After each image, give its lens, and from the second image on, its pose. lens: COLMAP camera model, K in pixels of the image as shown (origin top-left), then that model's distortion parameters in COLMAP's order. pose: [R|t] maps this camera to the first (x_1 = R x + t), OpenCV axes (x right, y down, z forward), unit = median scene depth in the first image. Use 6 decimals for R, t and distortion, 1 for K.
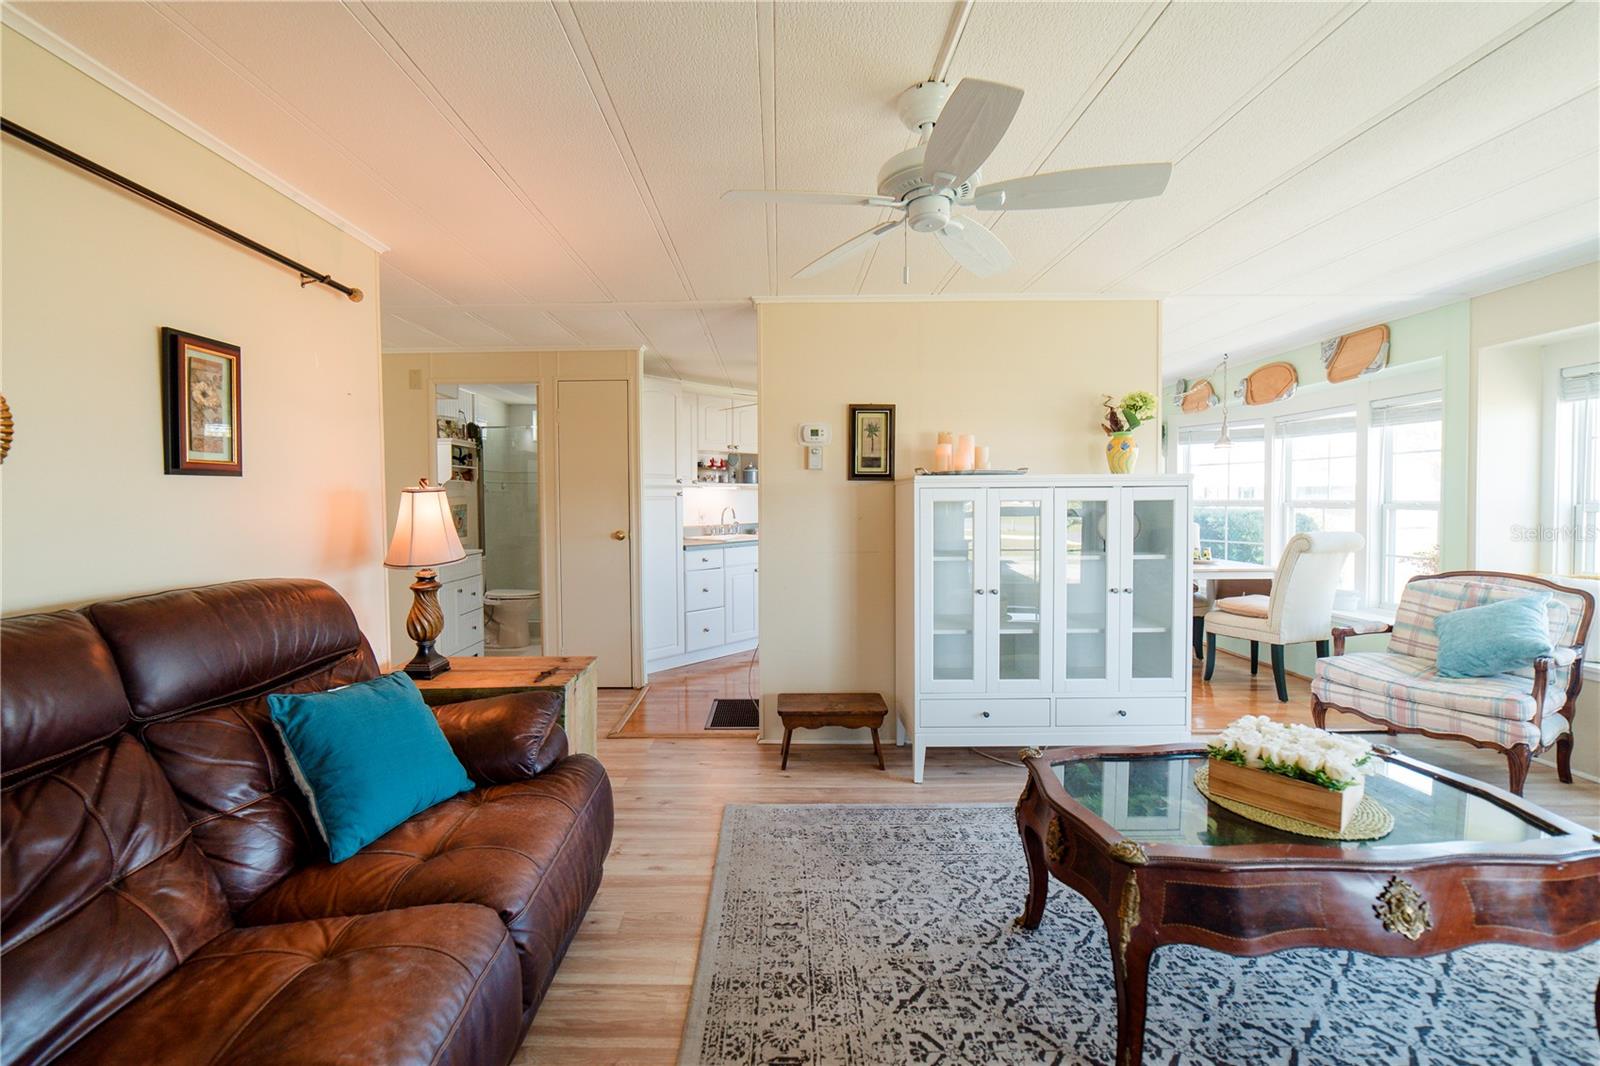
lens RADIAL K [[666.0, 0, 779.6], [0, 666.0, 507.4], [0, 0, 1]] dist [-0.019799, 0.008784]
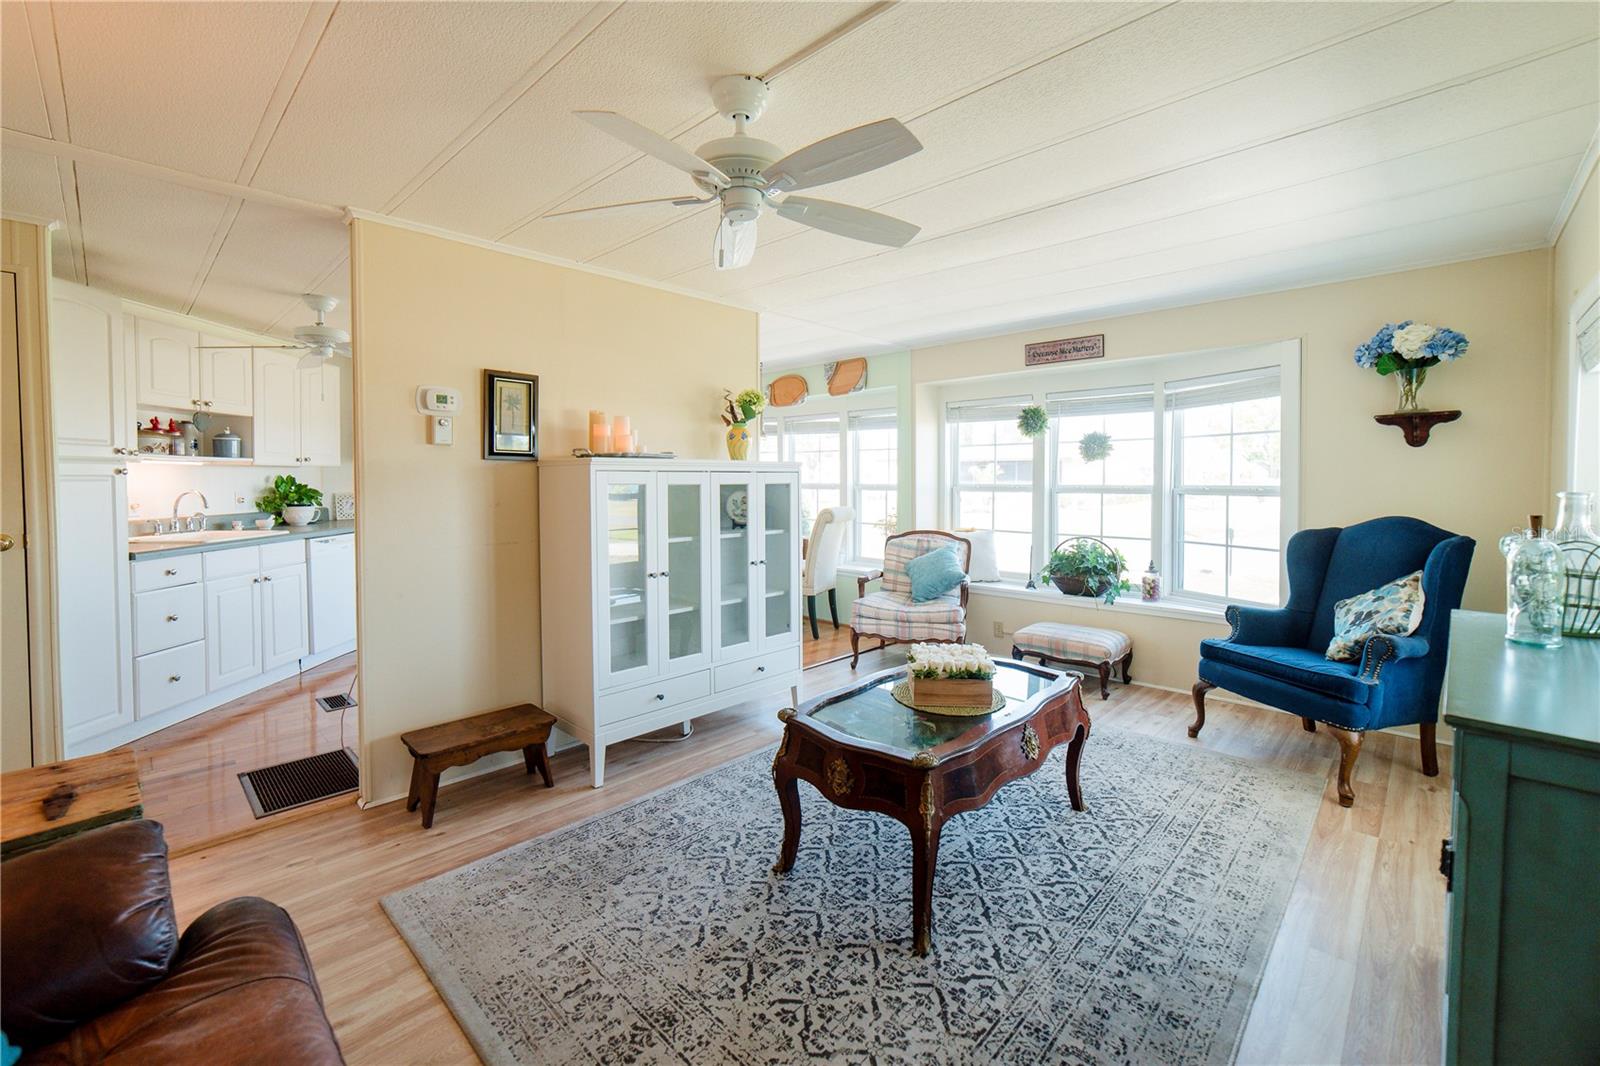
lens RADIAL K [[666.0, 0, 820.9], [0, 666.0, 492.7], [0, 0, 1]] dist [-0.019799, 0.008784]
pose [[0.676404, -0.008164, 0.736485, -0.324745], [0.003498, 0.999963, 0.007872, -0.005930], [-0.736522, -0.002748, 0.676408, 0.165112]]
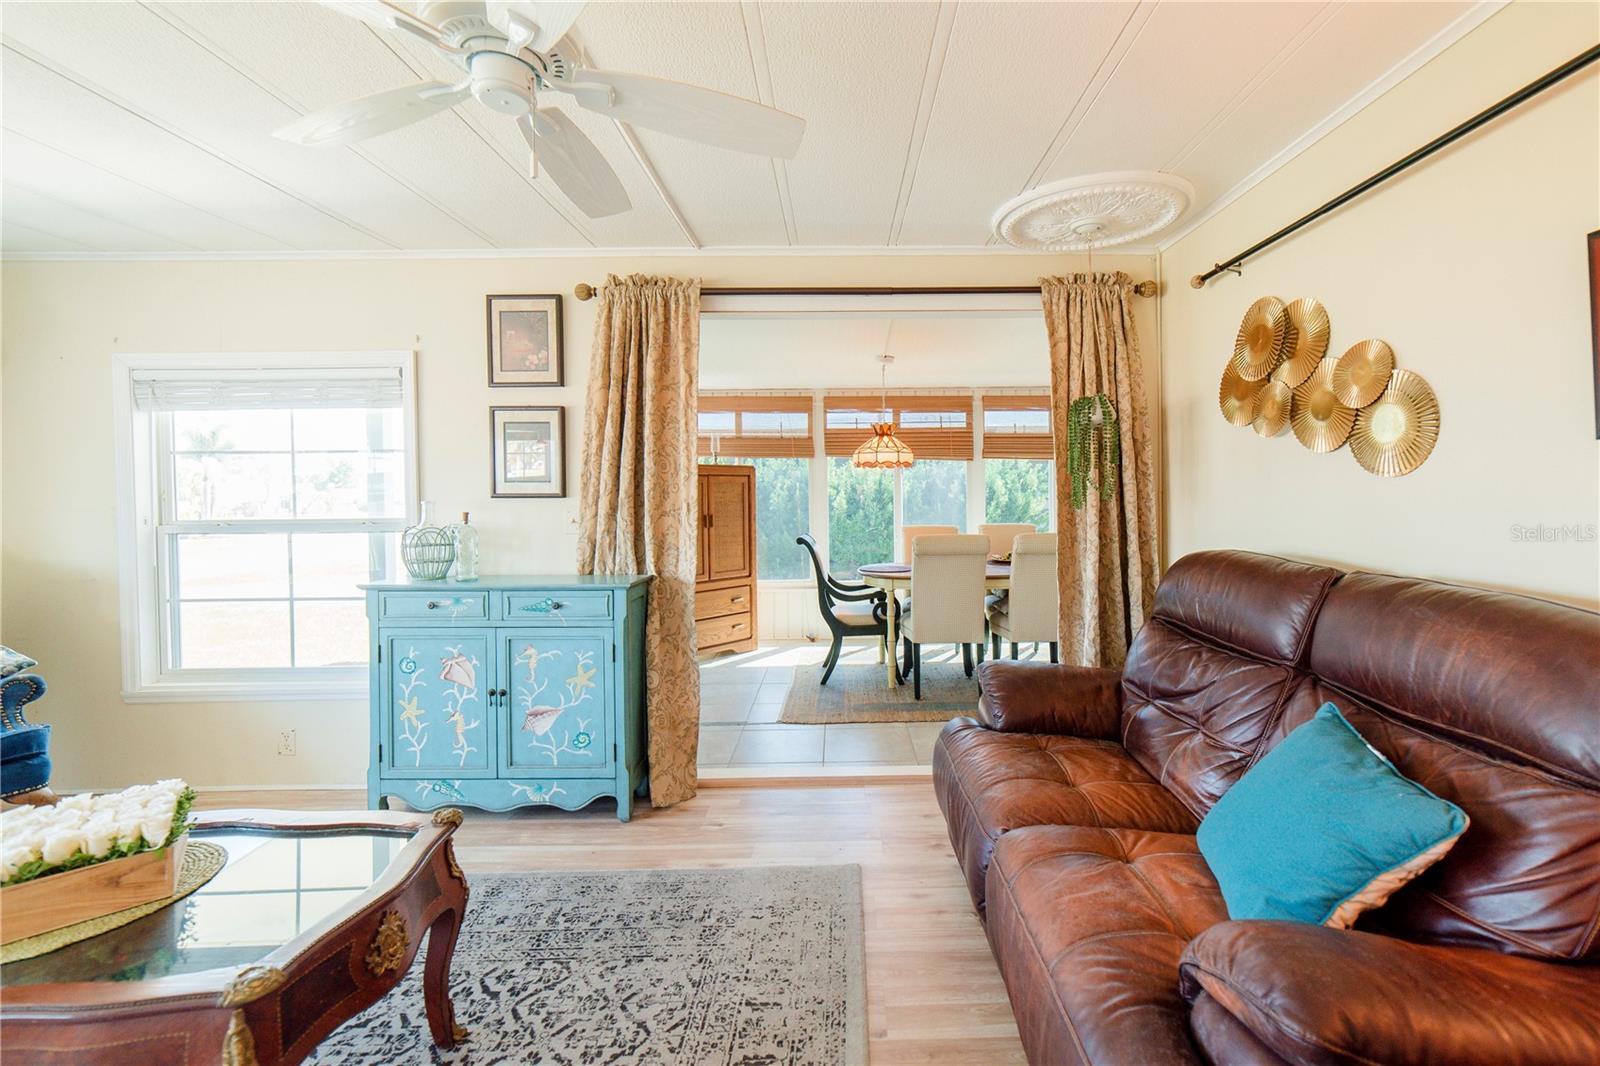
lens RADIAL K [[666.0, 0, 841.8], [0, 666.0, 497.9], [0, 0, 1]] dist [-0.019799, 0.008784]
pose [[-0.999711, 0.022819, -0.007509, -0.079561], [0.022634, 0.999459, 0.023861, -0.014608], [0.008050, 0.023684, -0.999687, 1.224672]]
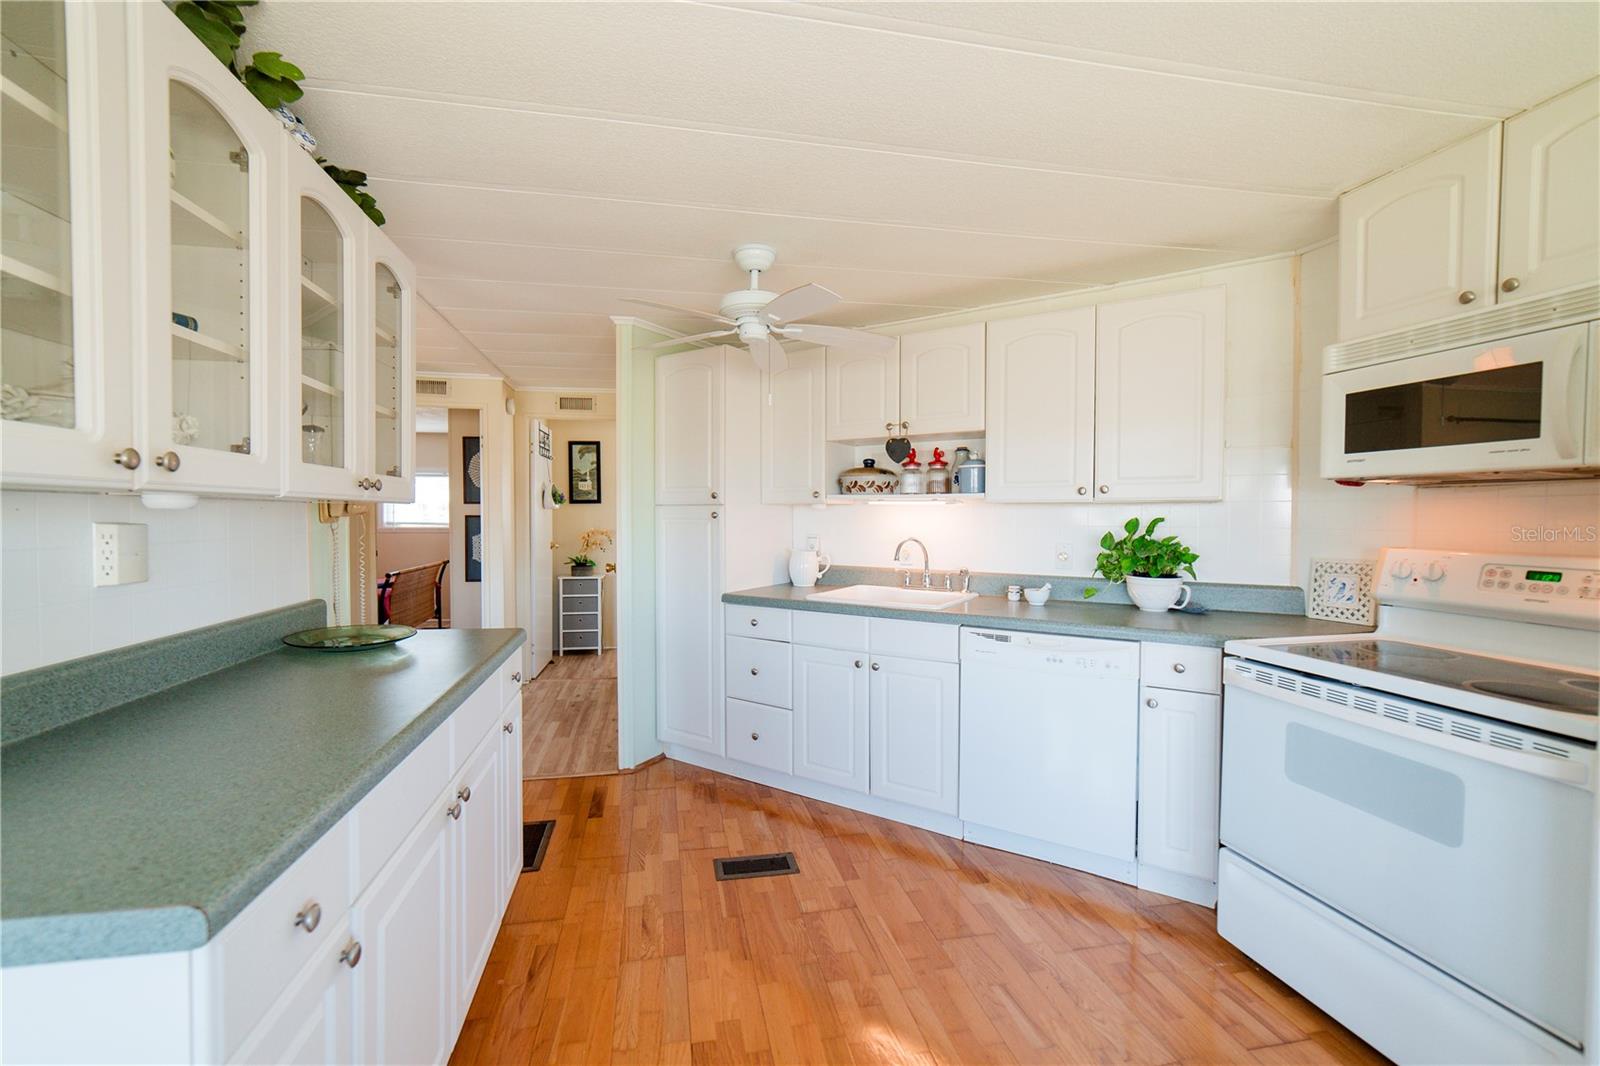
lens RADIAL K [[666.0, 0, 768.4], [0, 666.0, 529.6], [0, 0, 1]] dist [-0.019799, 0.008784]
pose [[0.166985, 0.033697, -0.985383, 1.038769], [-0.014747, 0.999389, 0.031677, -0.055777], [0.985849, 0.009242, 0.167380, 1.910003]]
